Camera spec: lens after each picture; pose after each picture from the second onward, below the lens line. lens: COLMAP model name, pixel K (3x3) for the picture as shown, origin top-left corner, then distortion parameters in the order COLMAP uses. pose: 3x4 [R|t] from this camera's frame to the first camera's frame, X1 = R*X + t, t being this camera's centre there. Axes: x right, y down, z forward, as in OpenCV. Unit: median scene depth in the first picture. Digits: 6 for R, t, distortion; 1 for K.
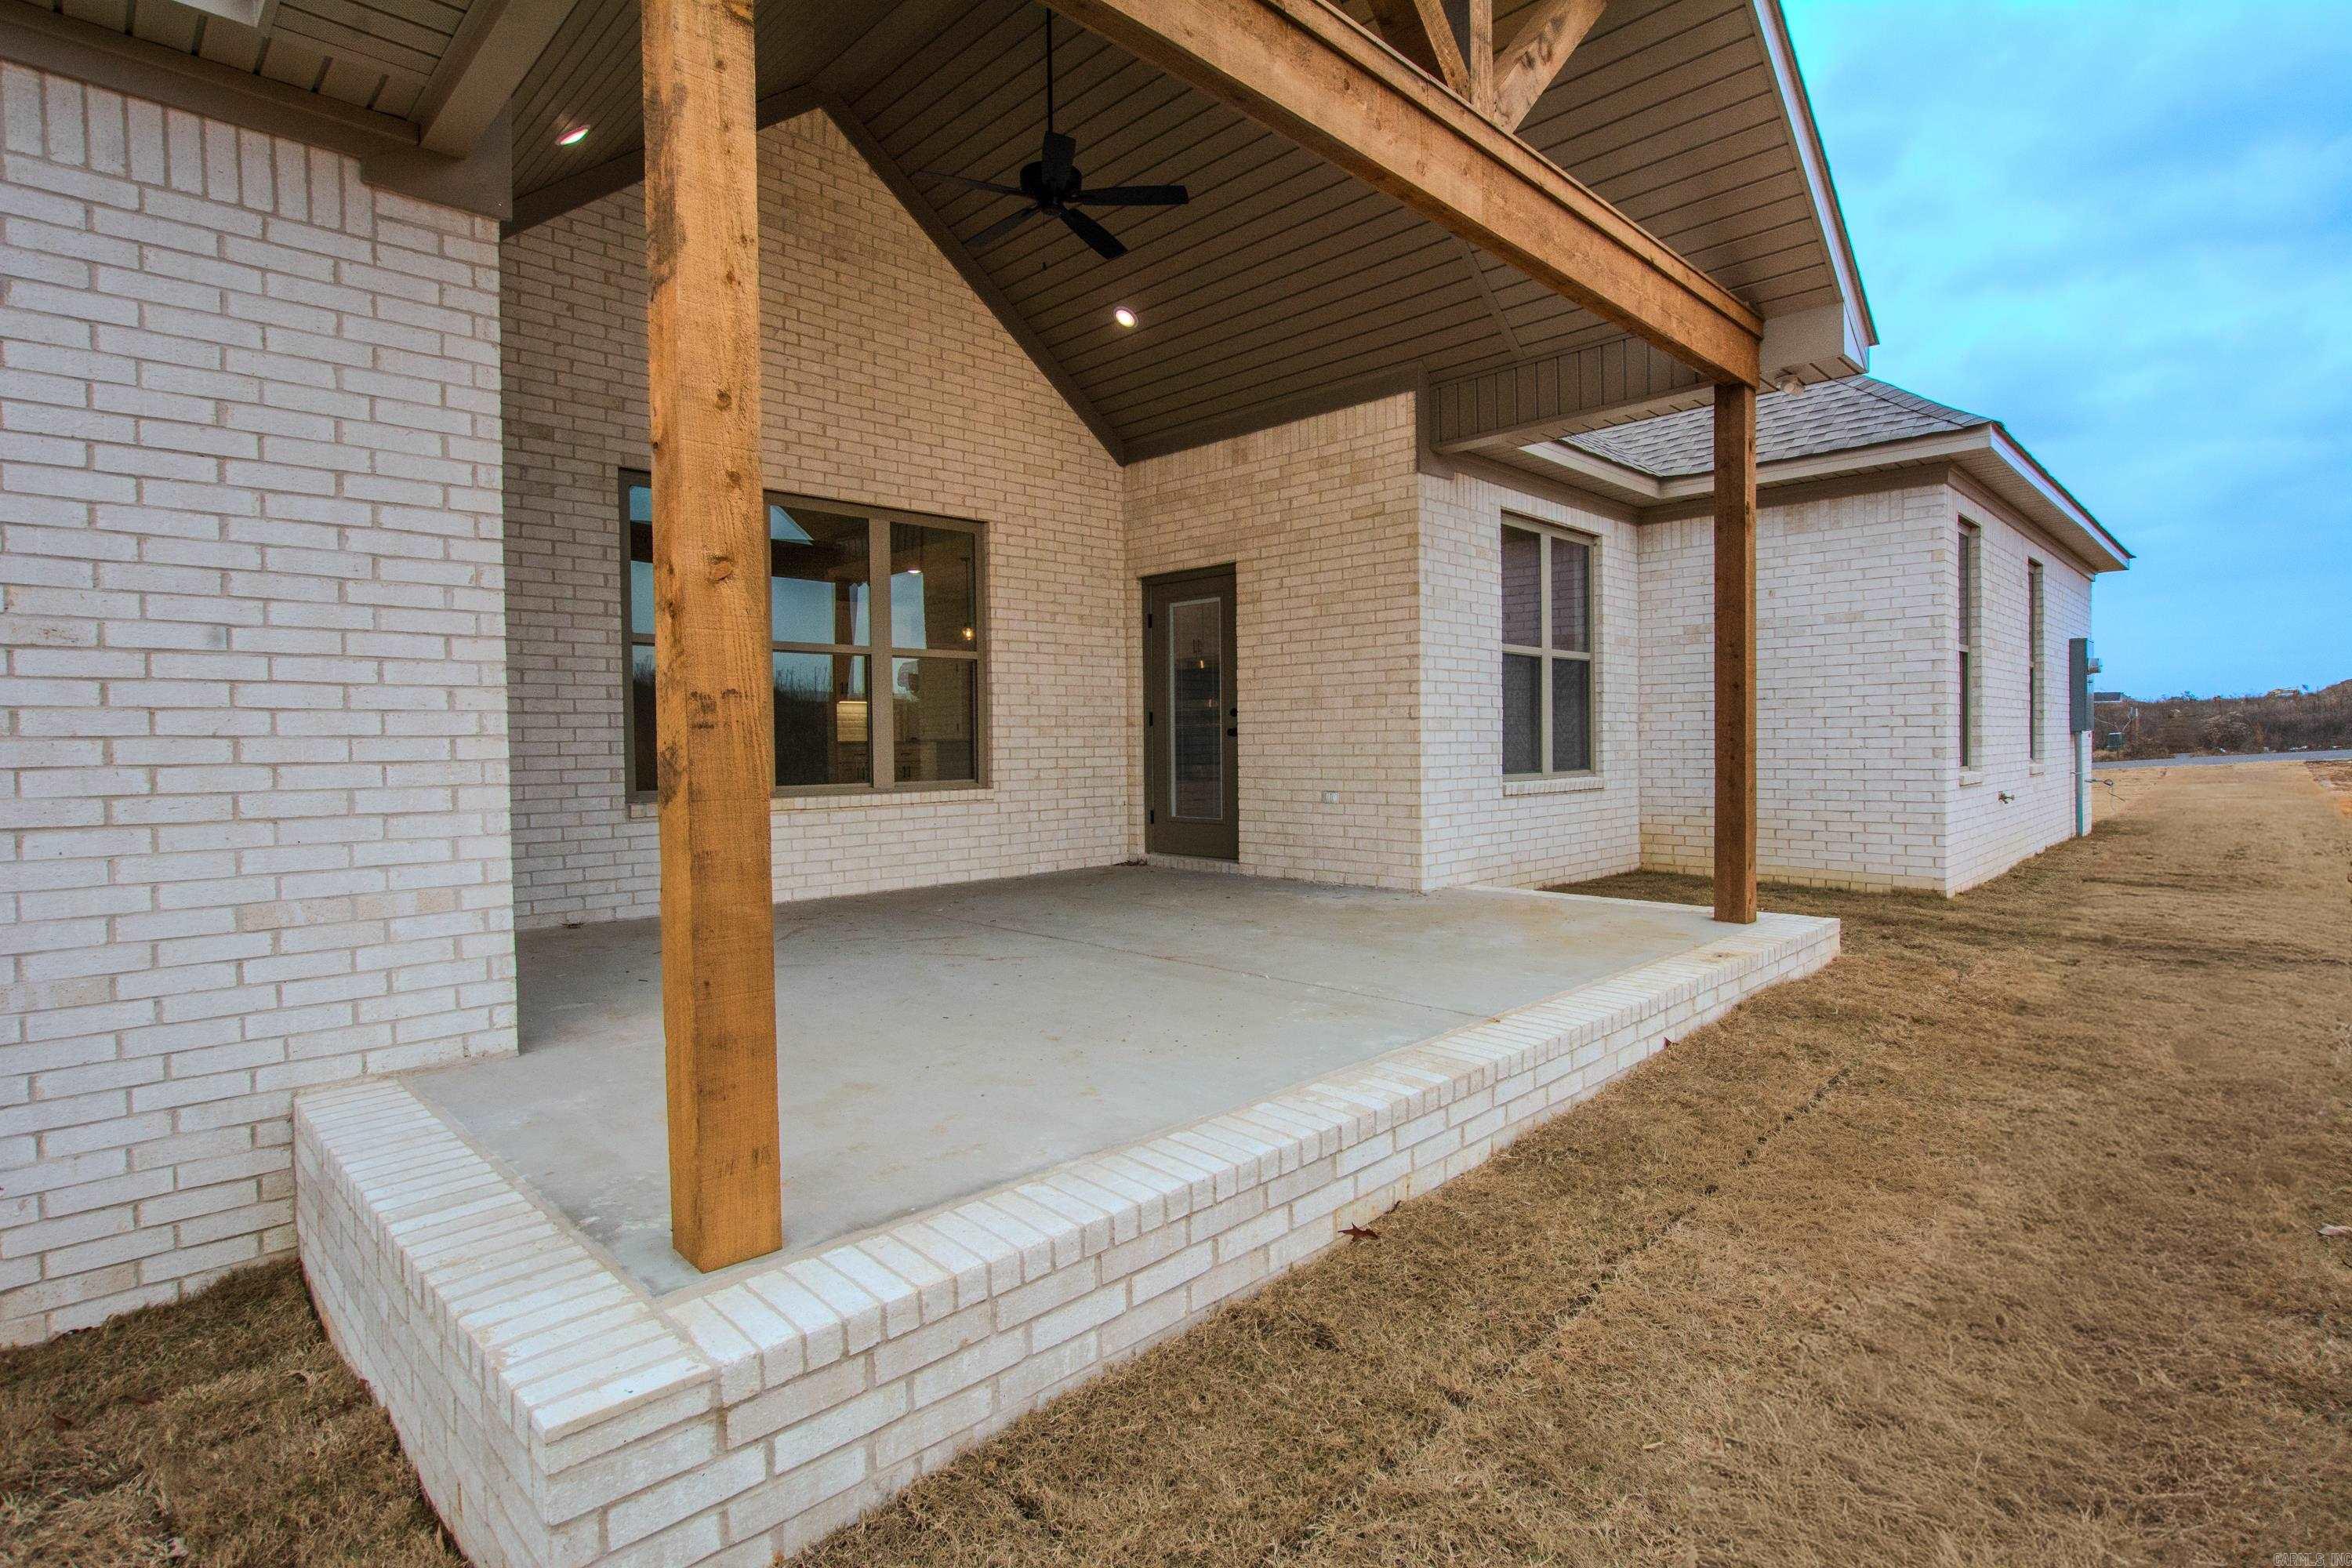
lens RADIAL K [[1136.6, 0, 1173.3], [0, 1136.6, 779.6], [0, 0, 1]] dist [-0.030988, 0.000975]
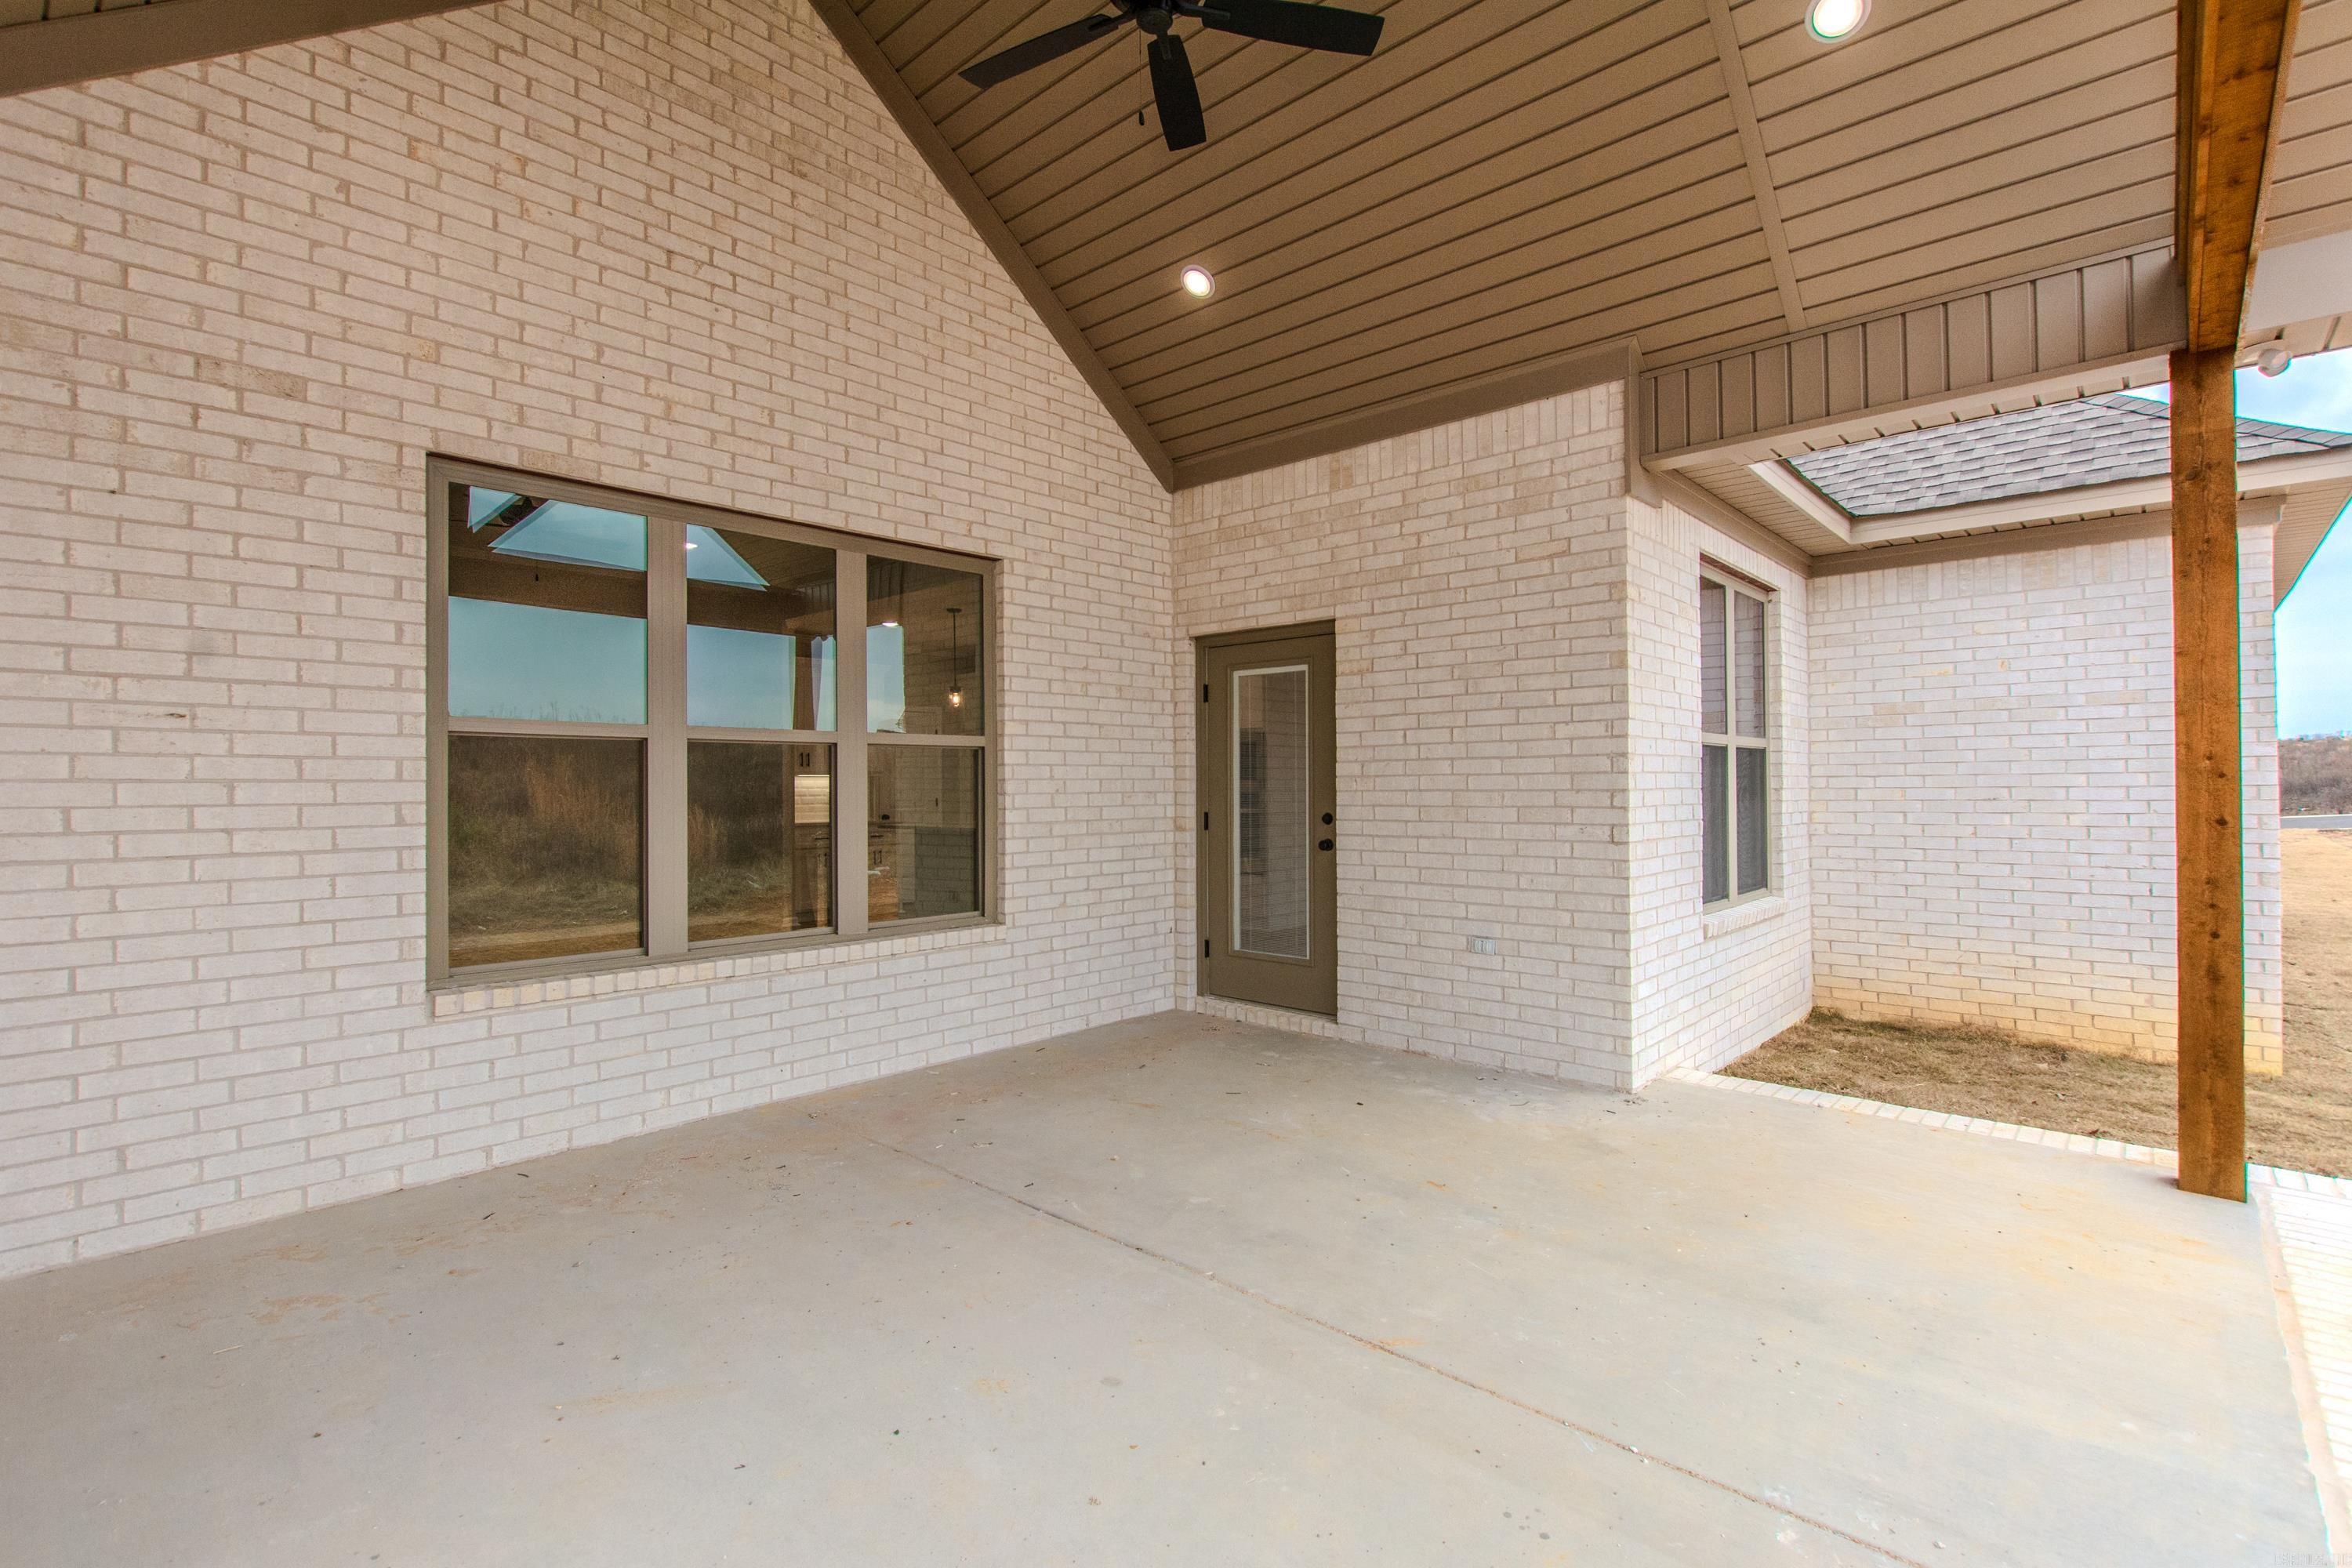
lens RADIAL K [[1077.8, 0, 1176.8], [0, 1077.8, 781.1], [0, 0, 1]] dist [-0.000245, -0.001237]
pose [[0.998883, 0.006169, 0.046844, -0.084996], [-0.004366, 0.999249, -0.038497, -0.059792], [-0.047046, 0.038250, 0.998160, 0.315842]]
